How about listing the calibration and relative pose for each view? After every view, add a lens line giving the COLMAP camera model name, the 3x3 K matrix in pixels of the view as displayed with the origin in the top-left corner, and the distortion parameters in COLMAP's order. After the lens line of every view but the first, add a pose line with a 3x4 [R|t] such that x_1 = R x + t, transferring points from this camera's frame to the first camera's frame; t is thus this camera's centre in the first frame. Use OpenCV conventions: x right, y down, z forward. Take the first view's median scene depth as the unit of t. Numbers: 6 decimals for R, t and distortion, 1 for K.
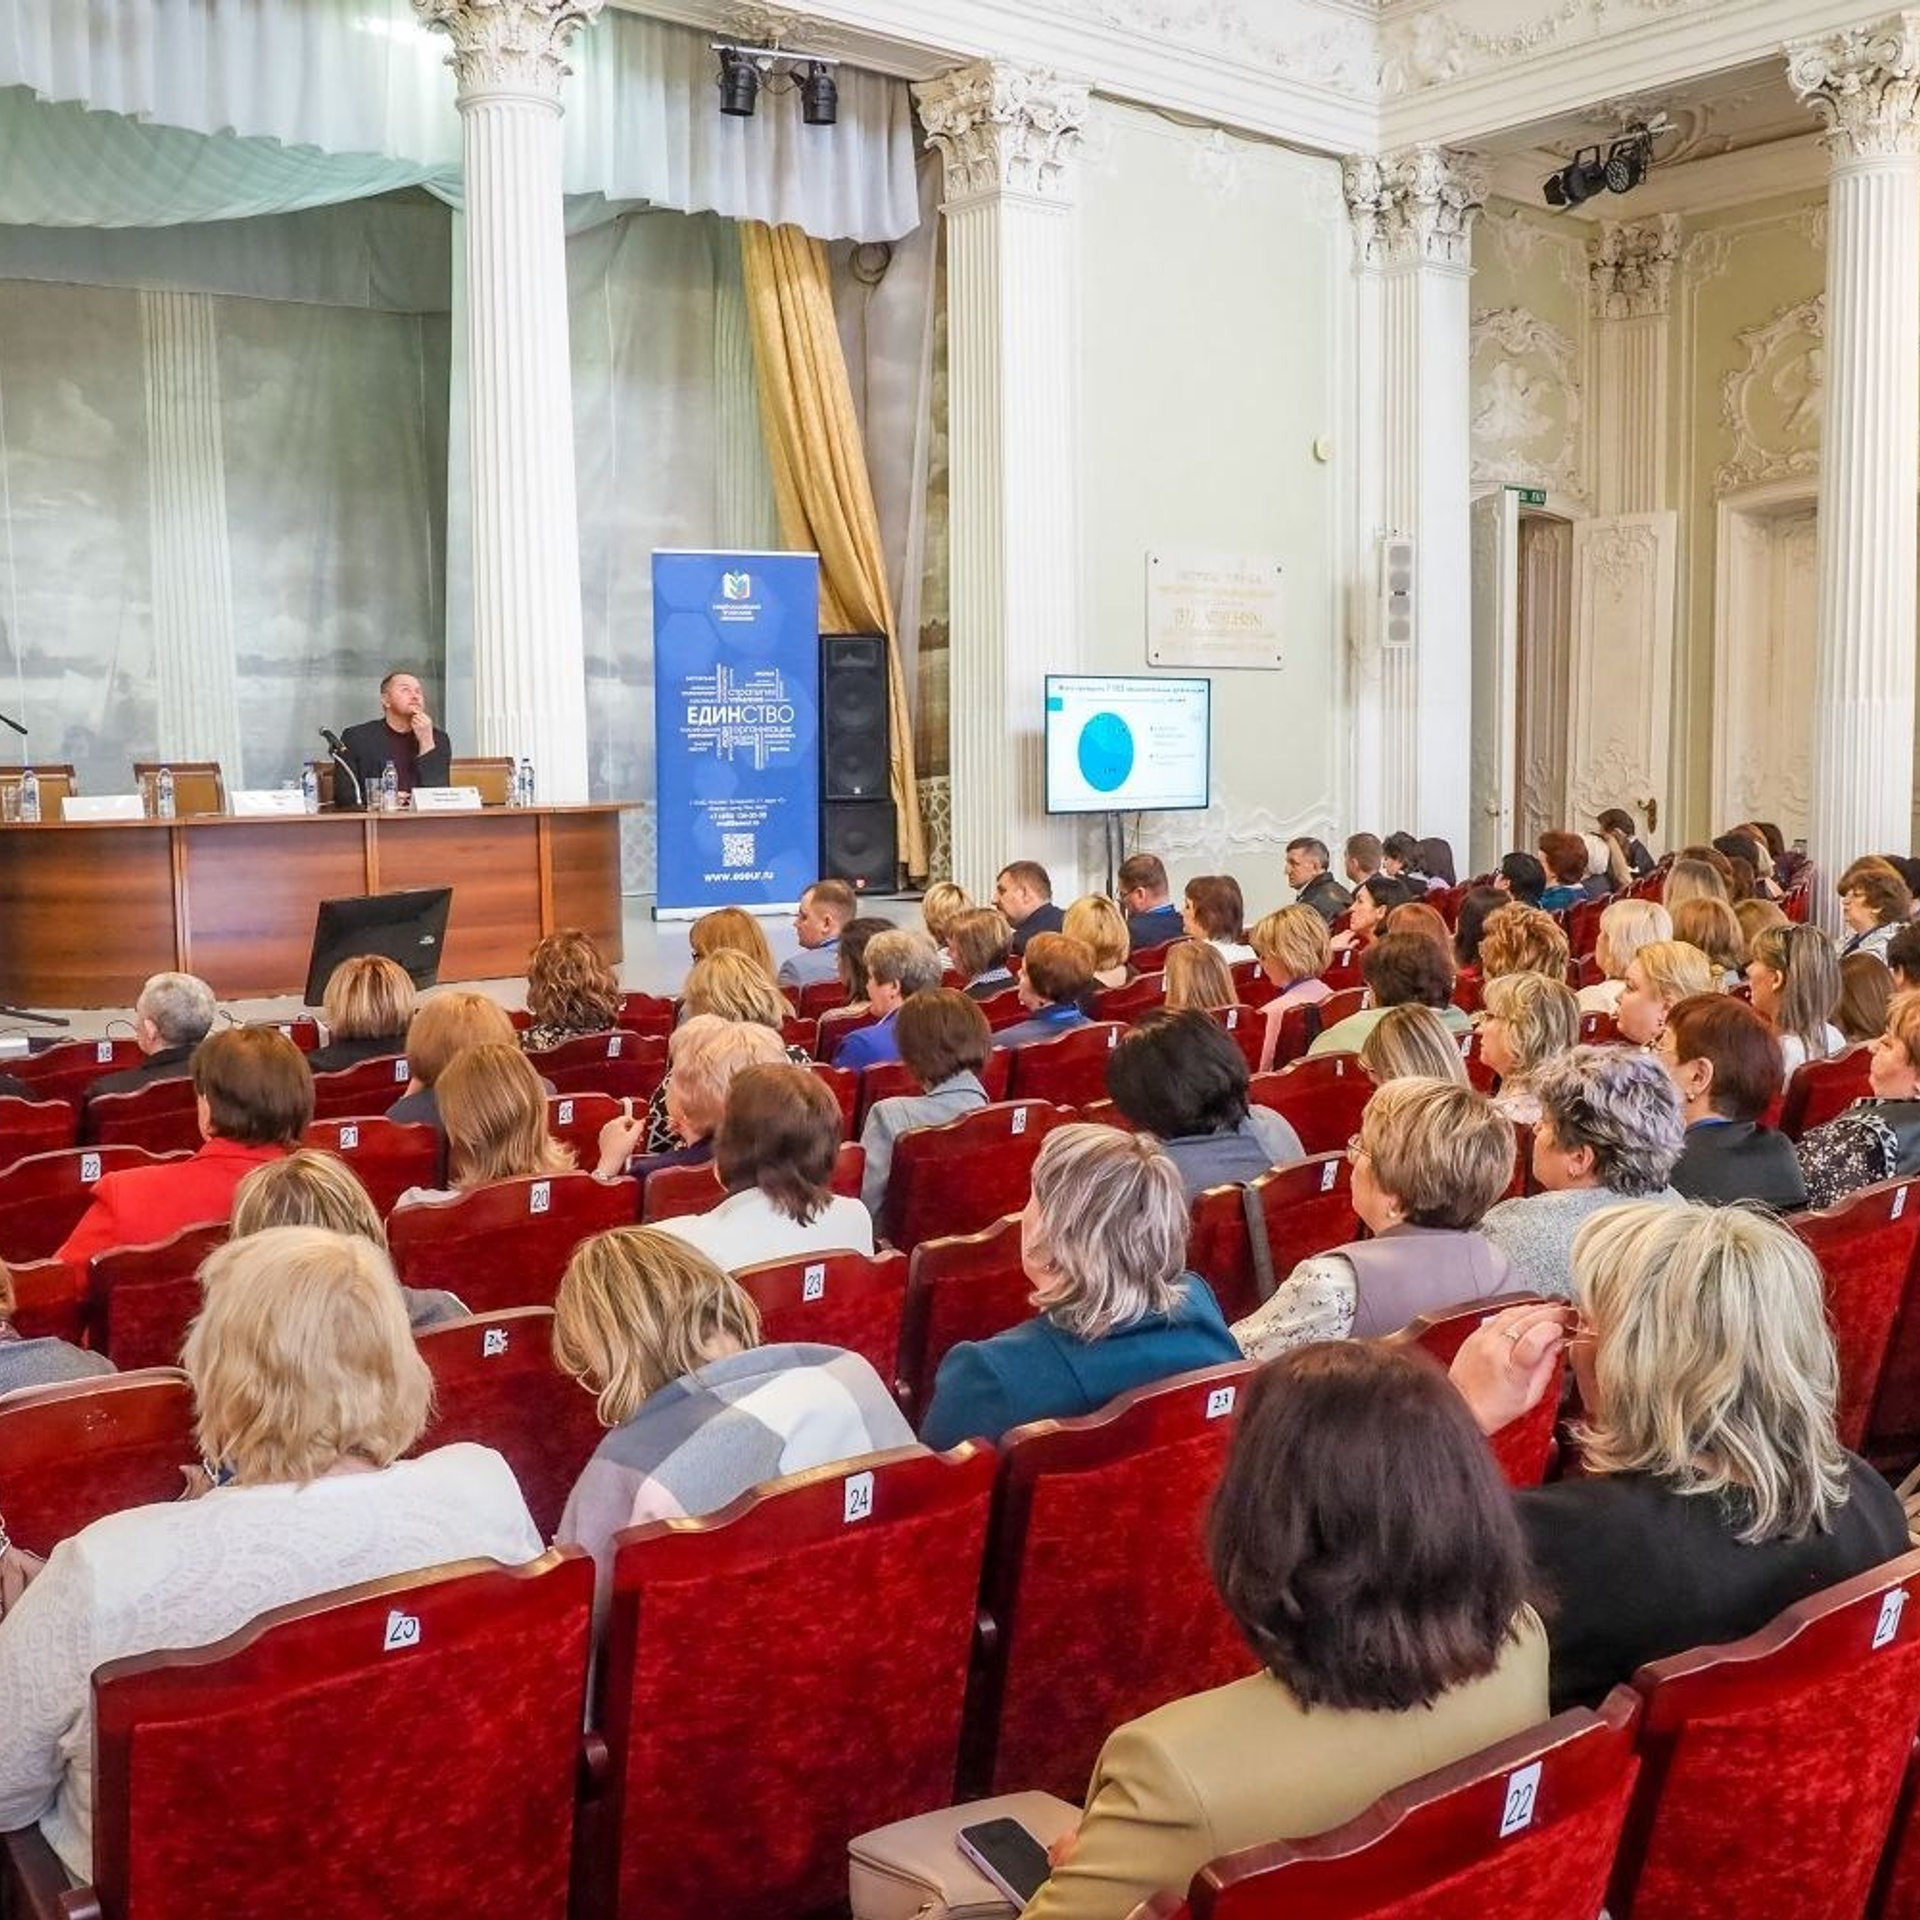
lens RADIAL K [[2058.4, 0, 960.0], [0, 2058.4, 960.0], [0, 0, 1]] dist [-0.056141, 0.030485]
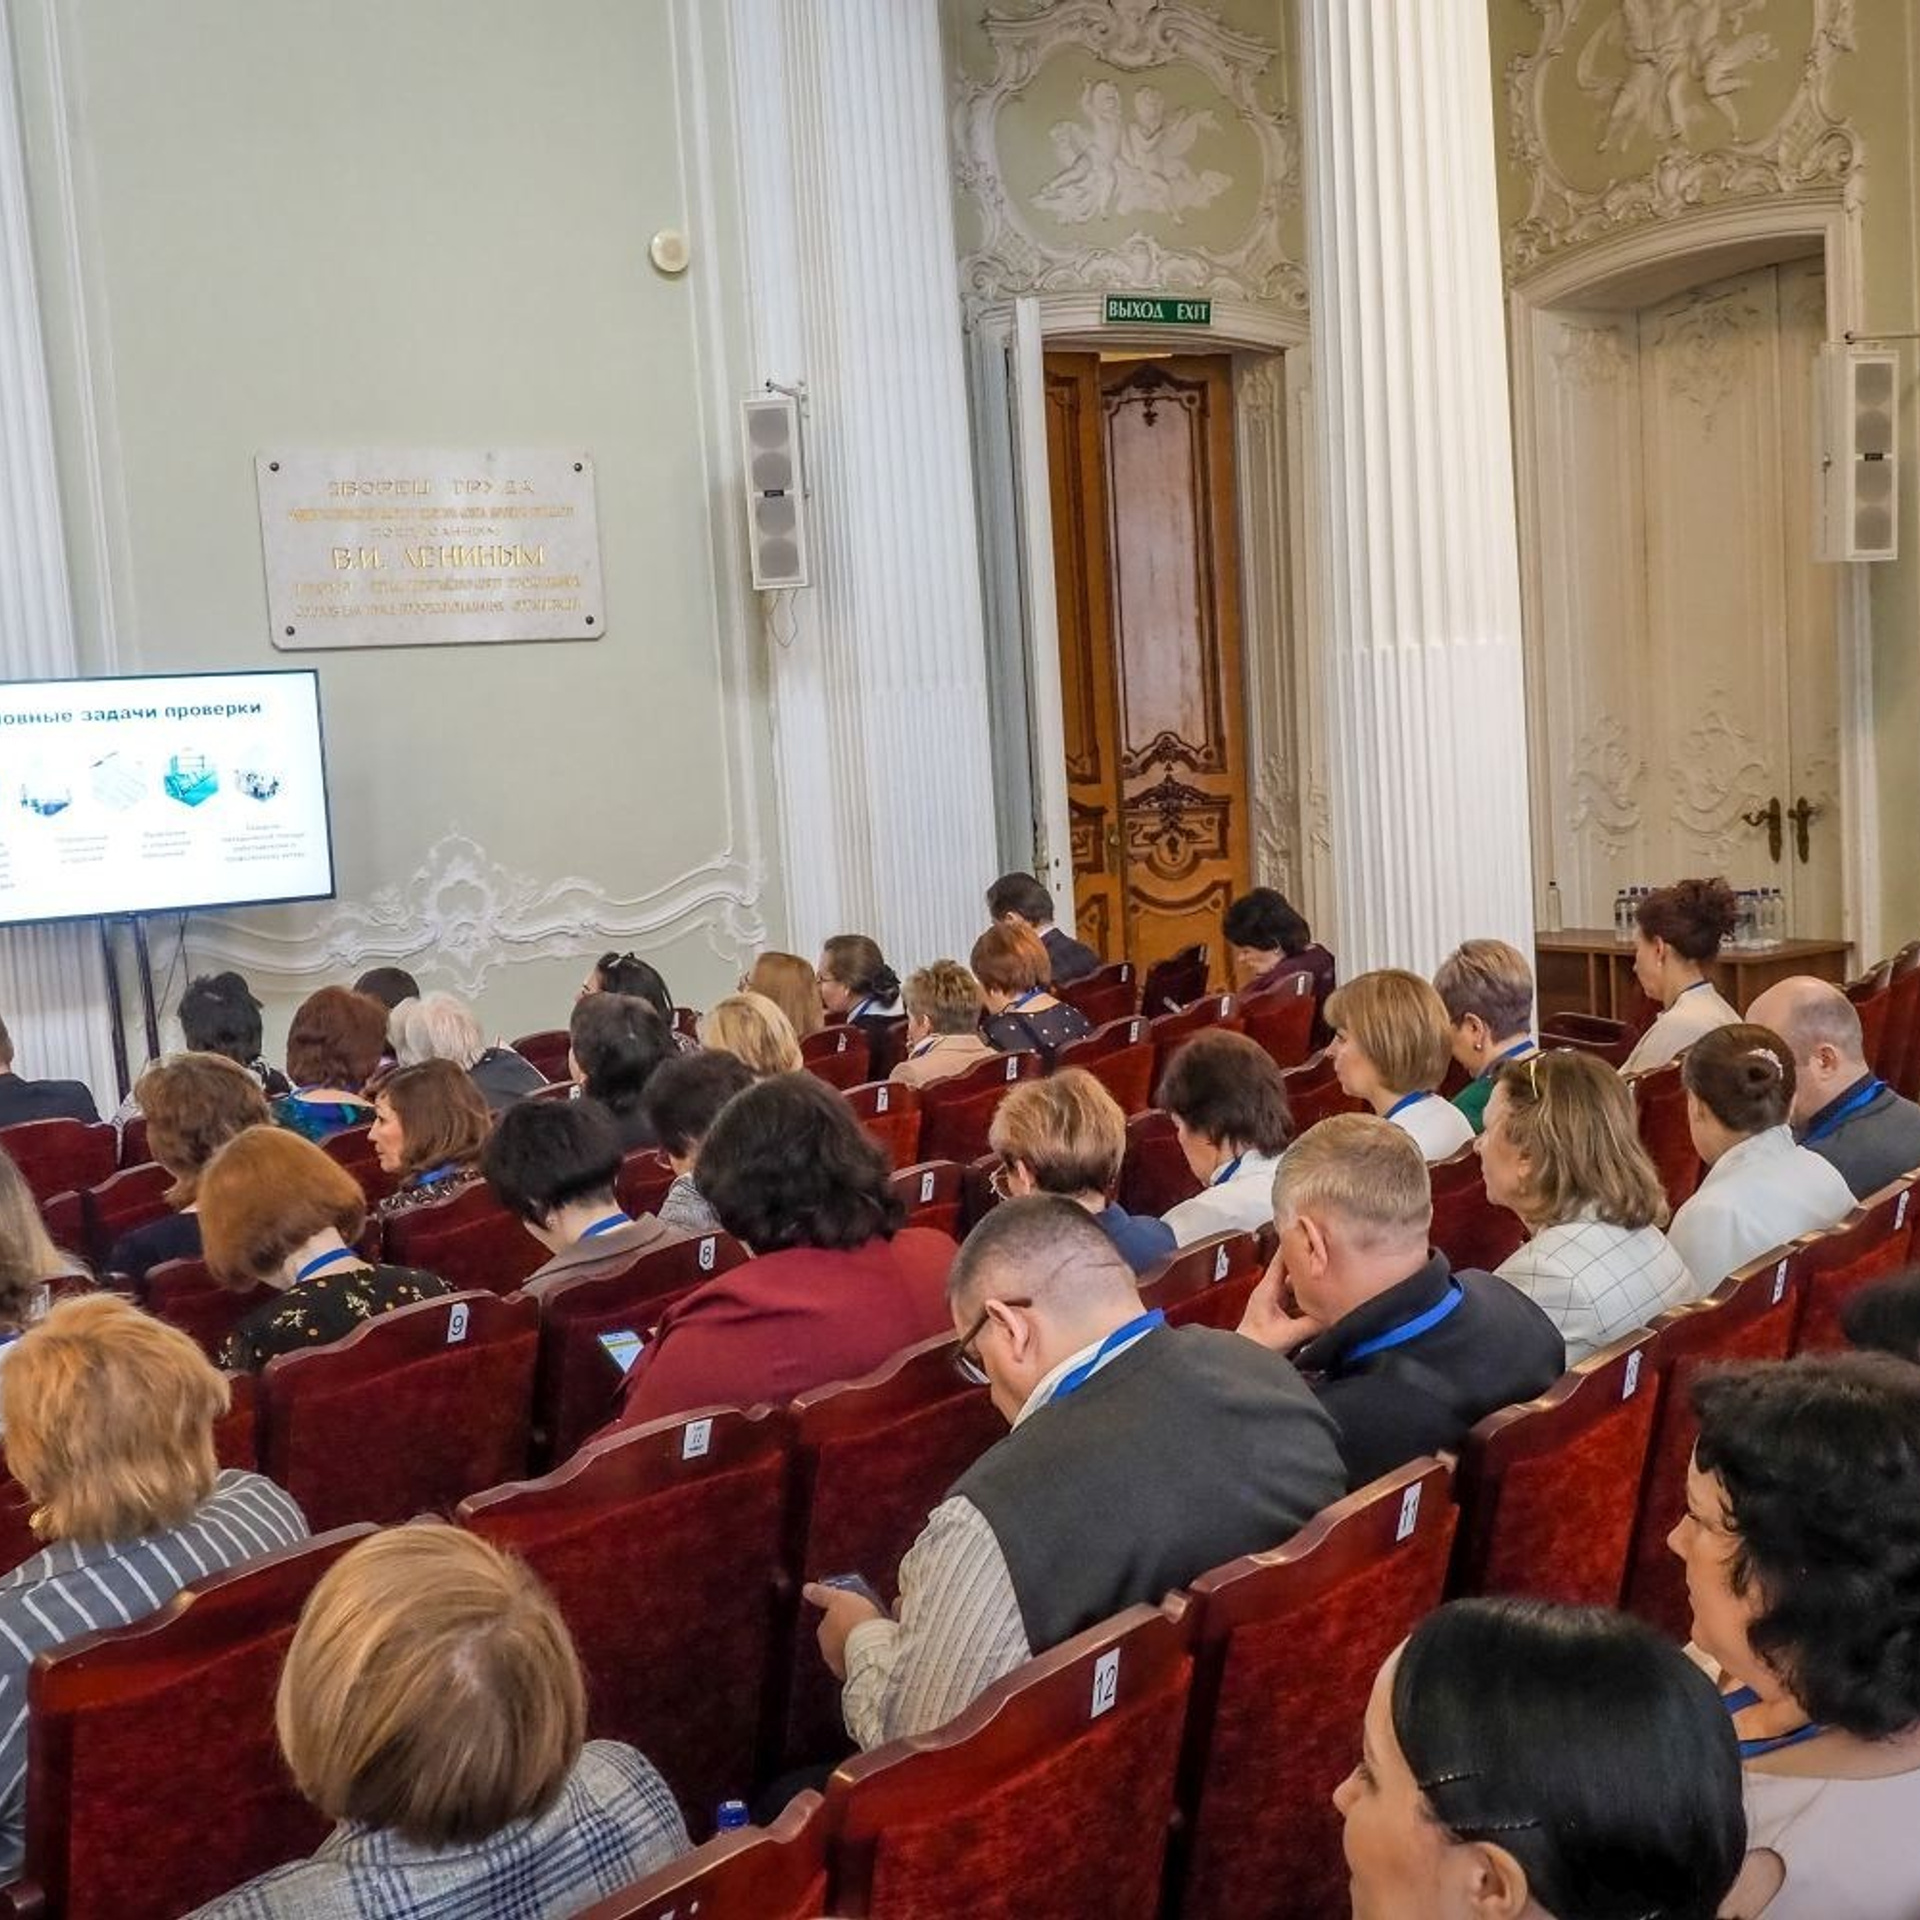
lens RADIAL K [[2413.9, 0, 950.5], [0, 2413.9, 980.6], [0, 0, 1]] dist [-0.029631, 0.010359]
pose [[0.982316, -0.028836, -0.184997, 0.445172], [0.029209, 0.999573, -0.000710, -0.049455], [0.184938, -0.004706, 0.982739, 0.412902]]
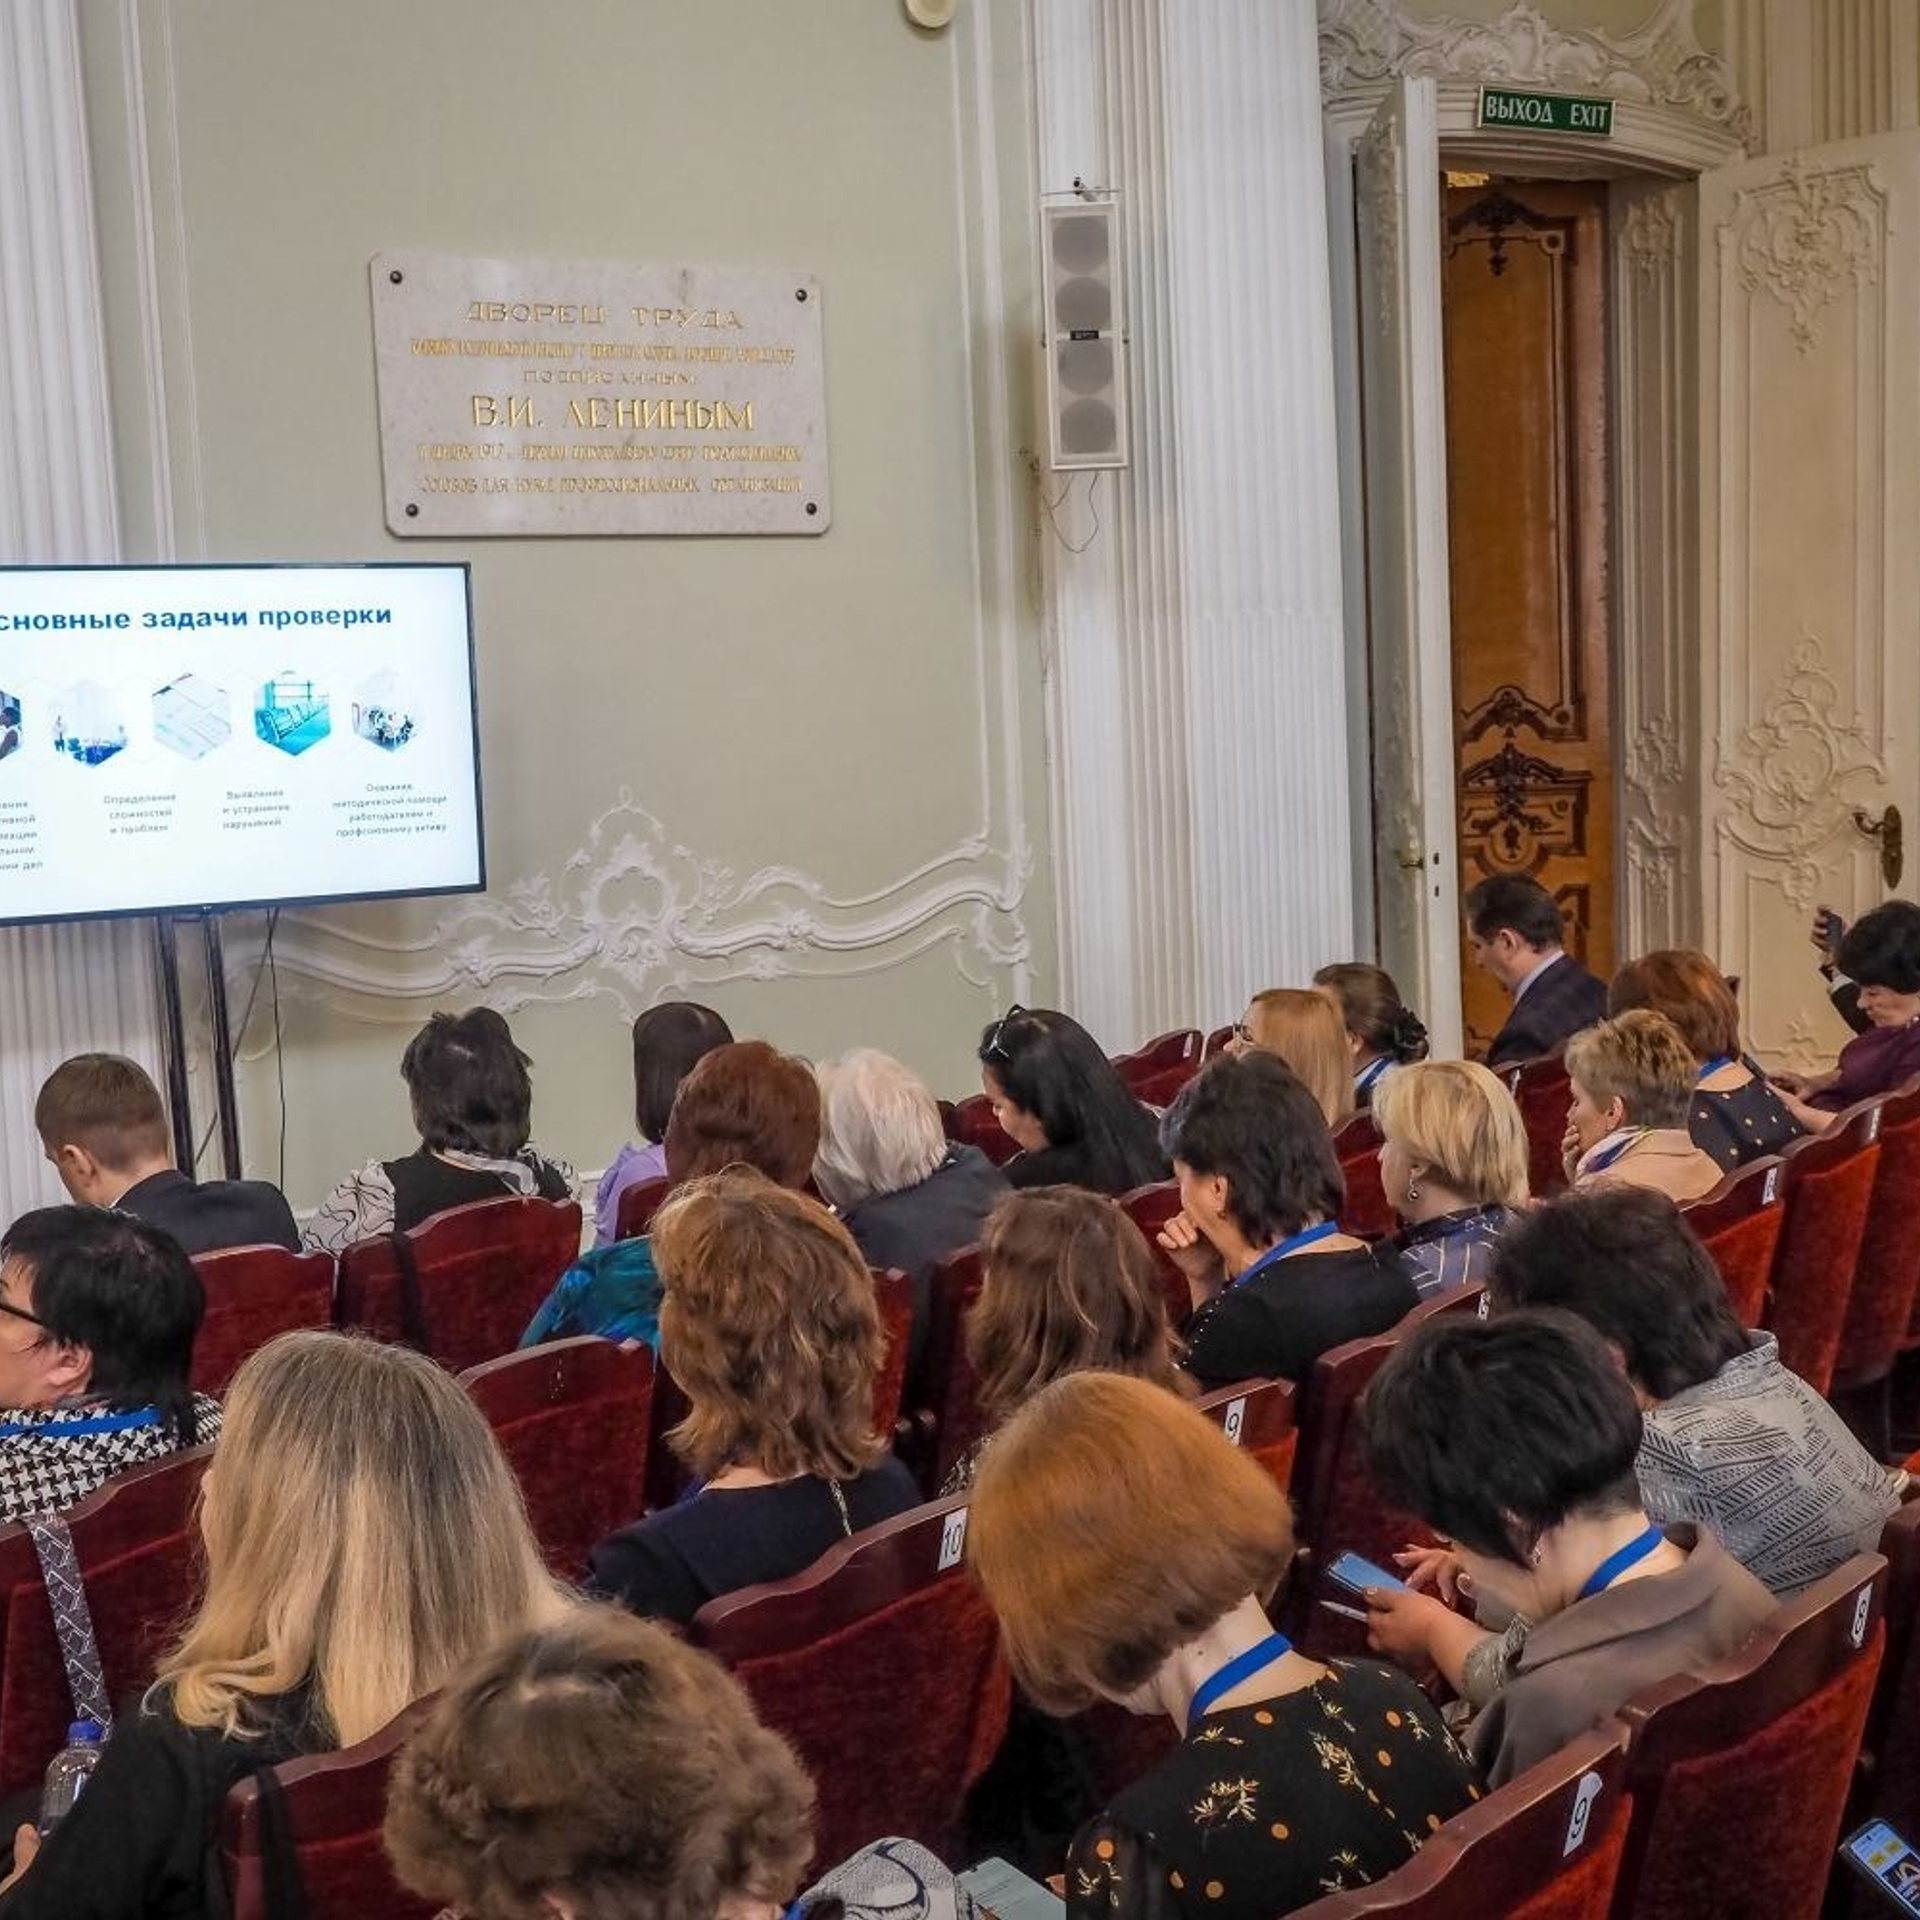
lens RADIAL K [[2827.0, 0, 960.0], [0, 2827.0, 960.0], [0, 0, 1]] dist [-0.009085, 0.033232]
pose [[0.986897, -0.014263, -0.160719, 0.324481], [0.012640, 0.999858, -0.011113, -0.057708], [0.160855, 0.008936, 0.986938, 0.519951]]
